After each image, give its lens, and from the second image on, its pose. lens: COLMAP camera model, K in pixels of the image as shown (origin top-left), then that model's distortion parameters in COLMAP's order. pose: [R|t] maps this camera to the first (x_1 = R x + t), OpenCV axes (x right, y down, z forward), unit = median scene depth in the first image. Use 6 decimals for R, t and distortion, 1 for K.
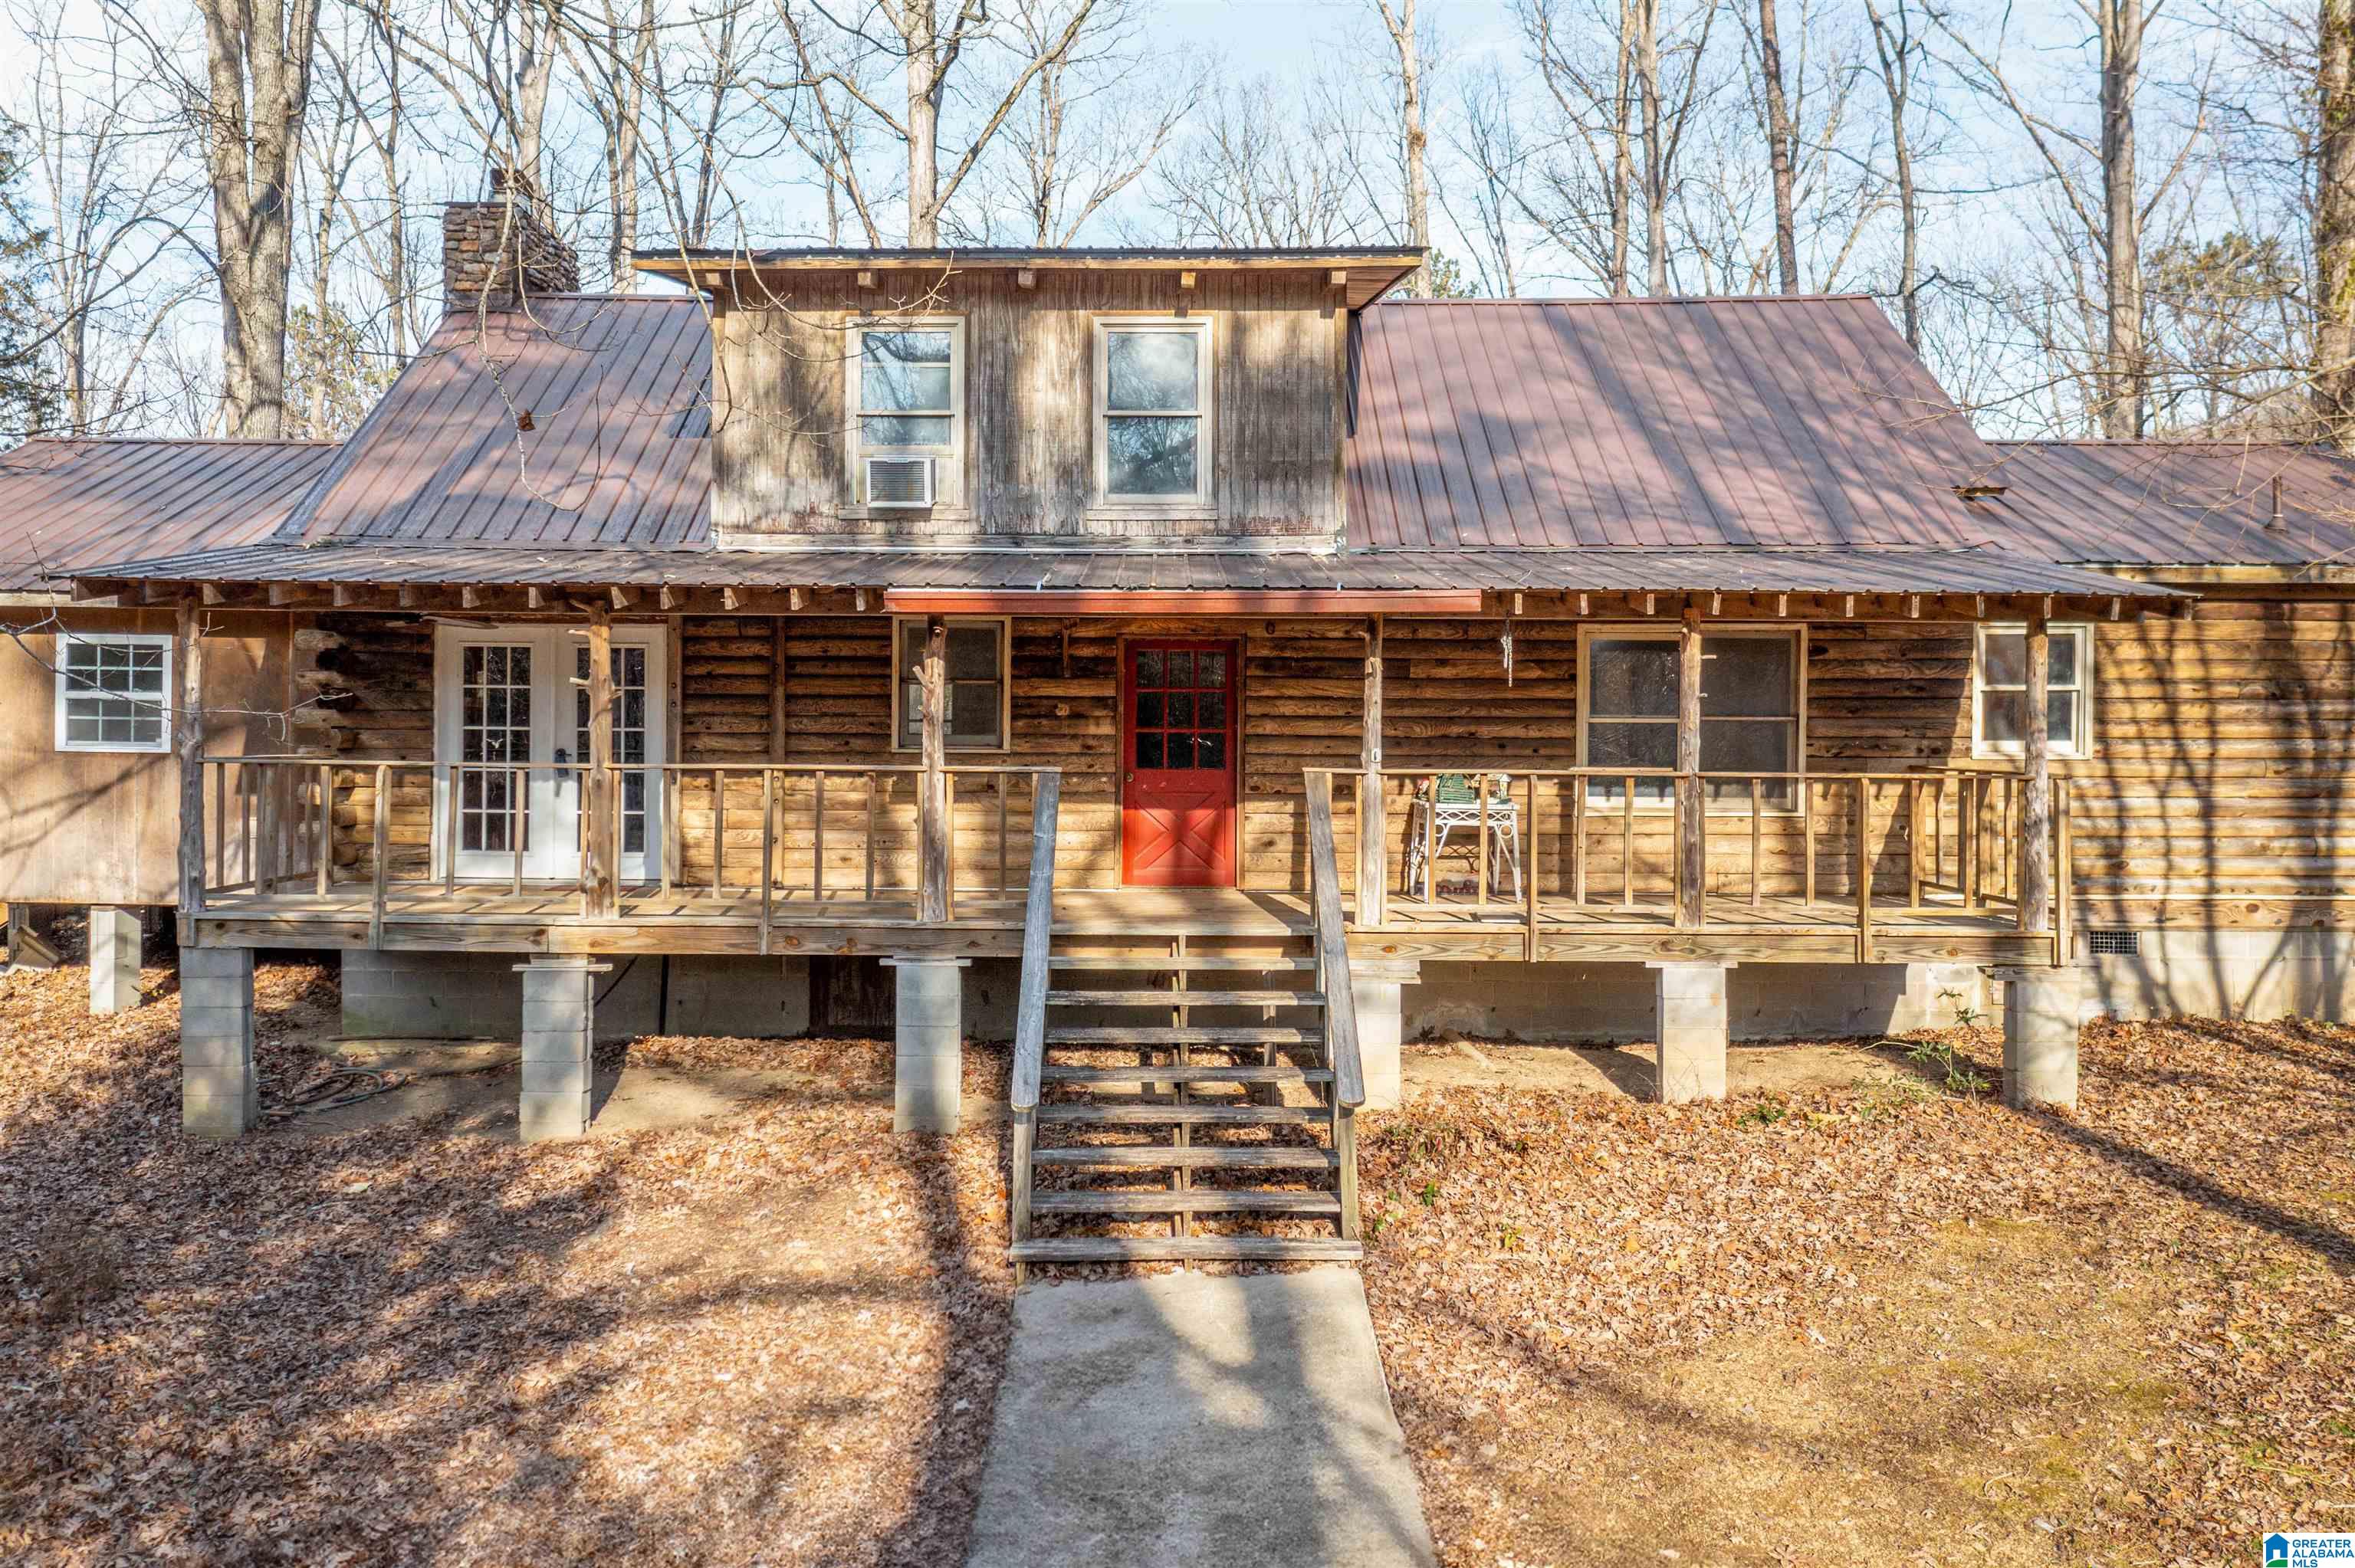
lens RADIAL K [[1937.6, 0, 1179.2], [0, 1937.6, 722.5], [0, 0, 1]] dist [0.002074, -0.007394]
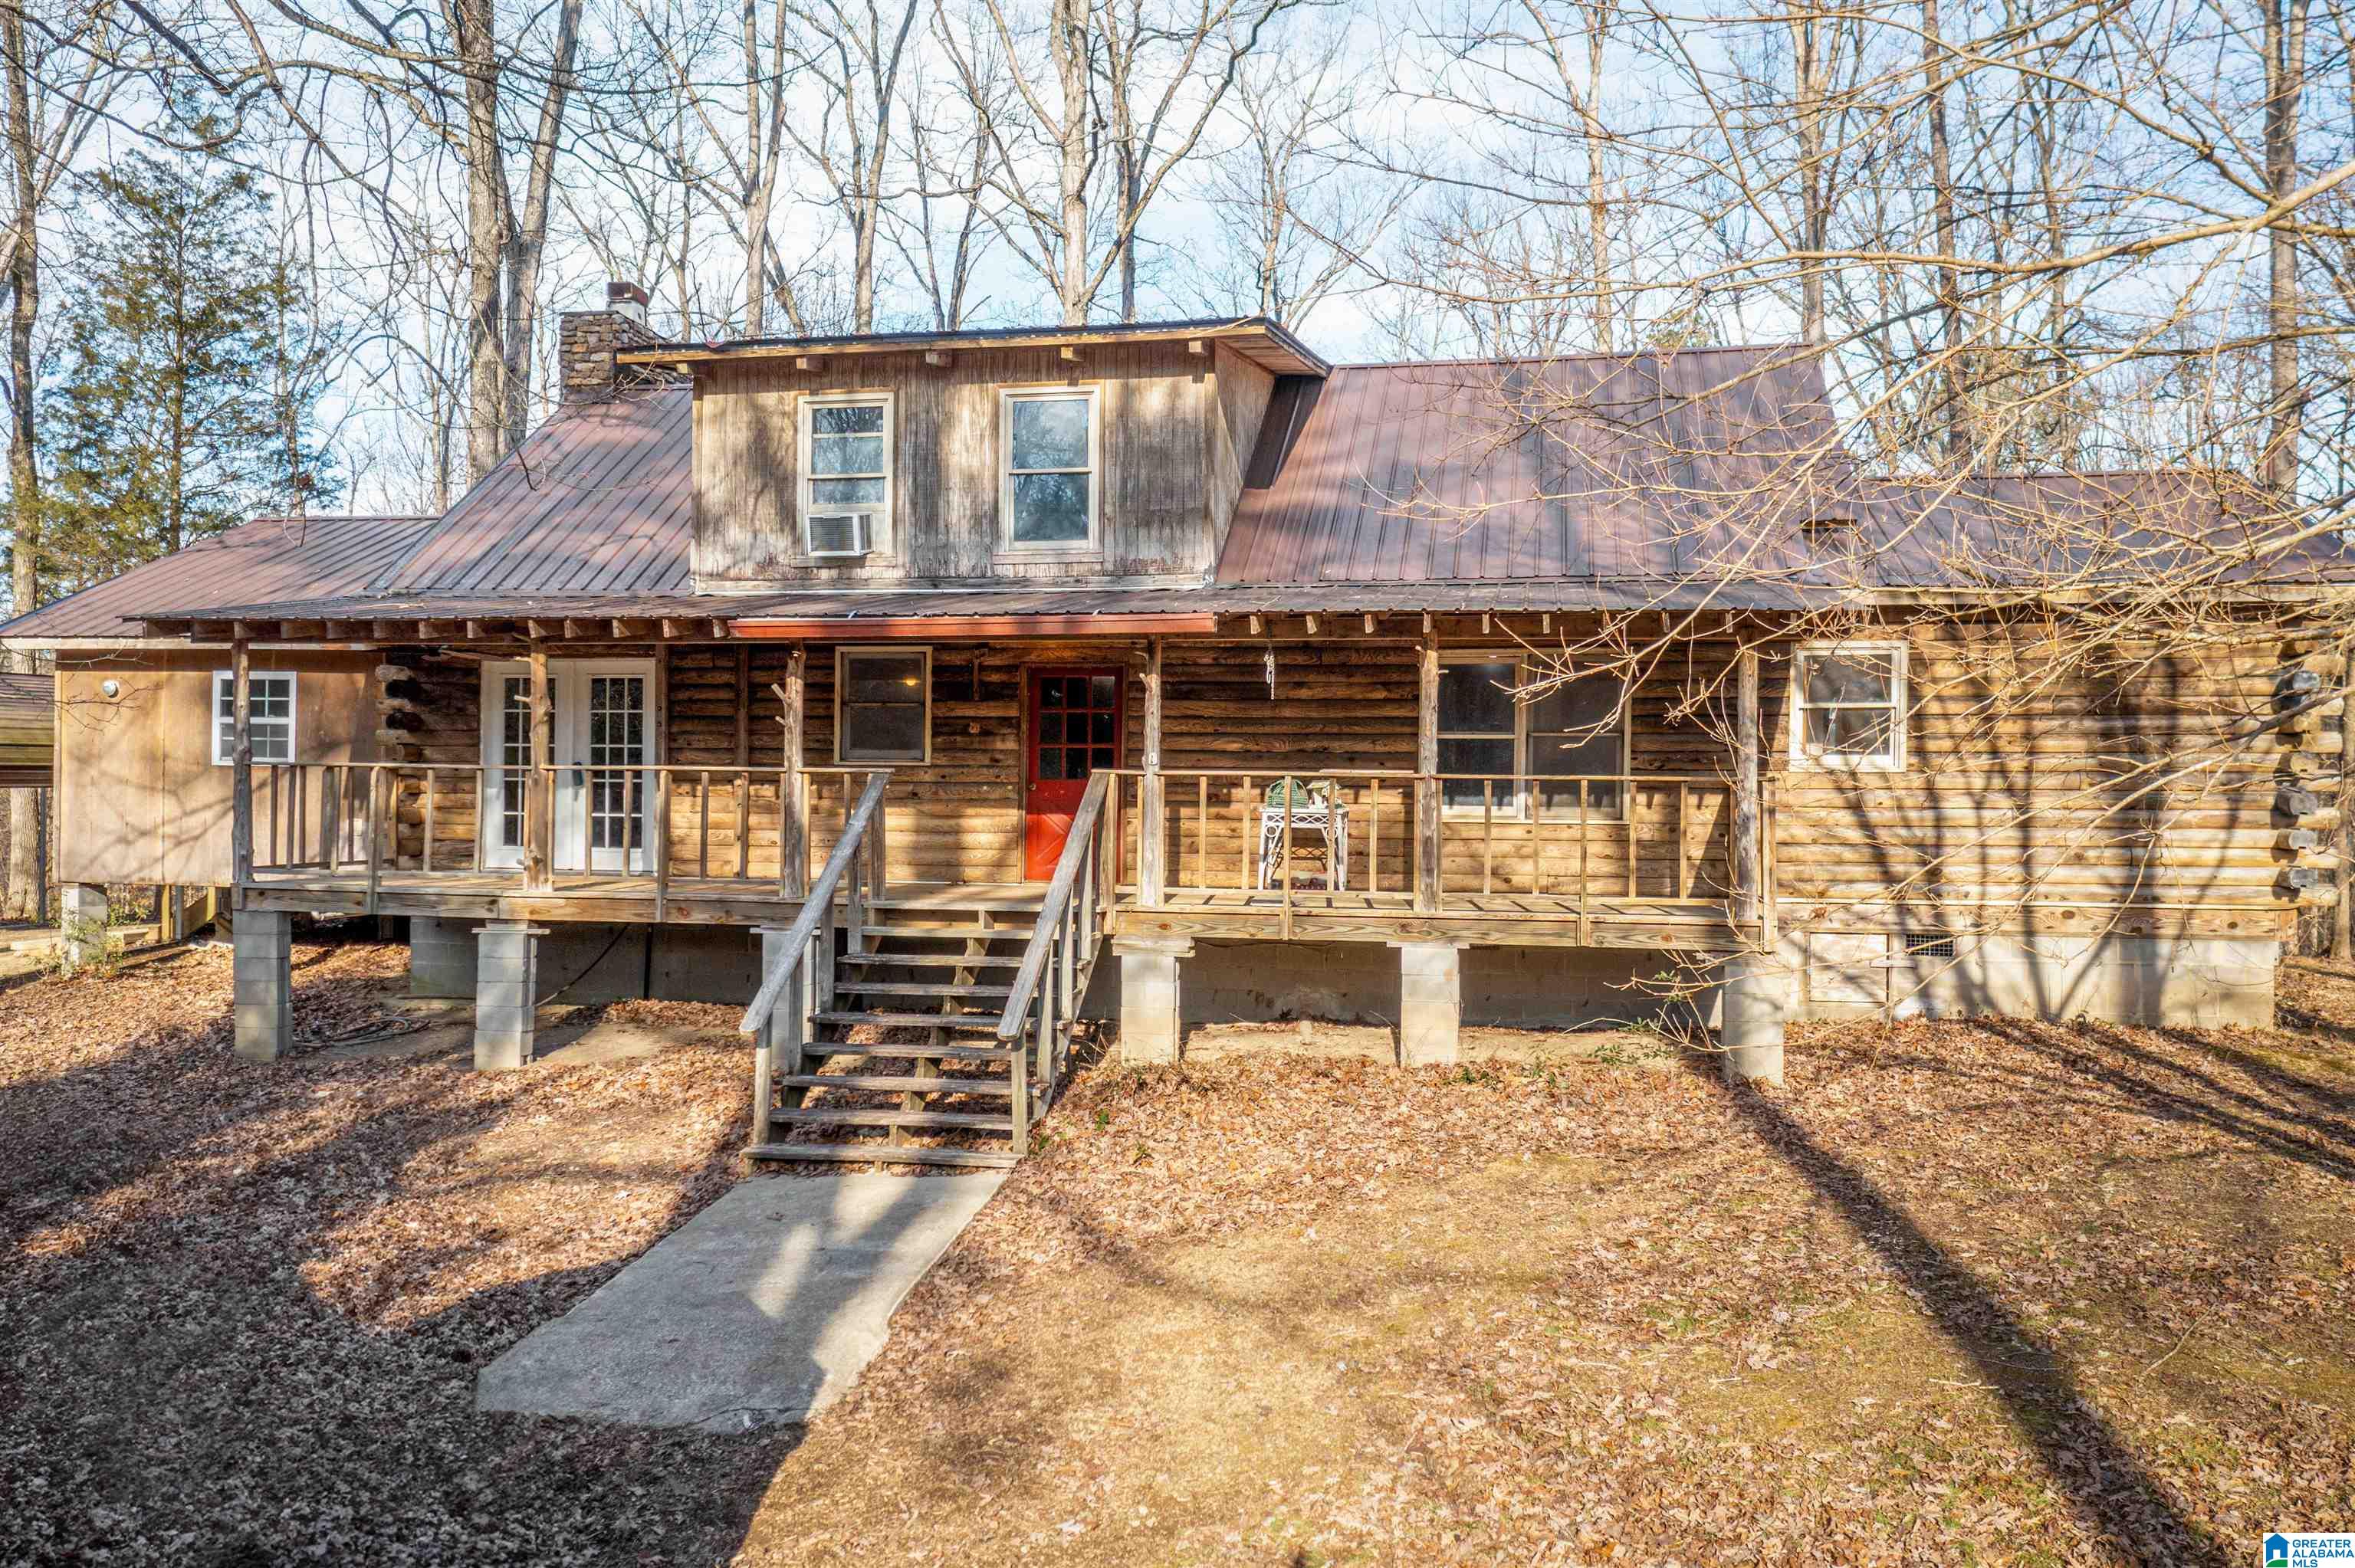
lens RADIAL K [[1846.5, 0, 1177.5], [0, 1846.5, 784.0], [0, 0, 1]] dist [0.001386, 0.002352]
pose [[0.983547, 0.002745, -0.180633, 0.260093], [-0.002335, 0.999994, 0.002485, 0.024055], [0.180639, -0.002022, 0.983547, -0.067162]]
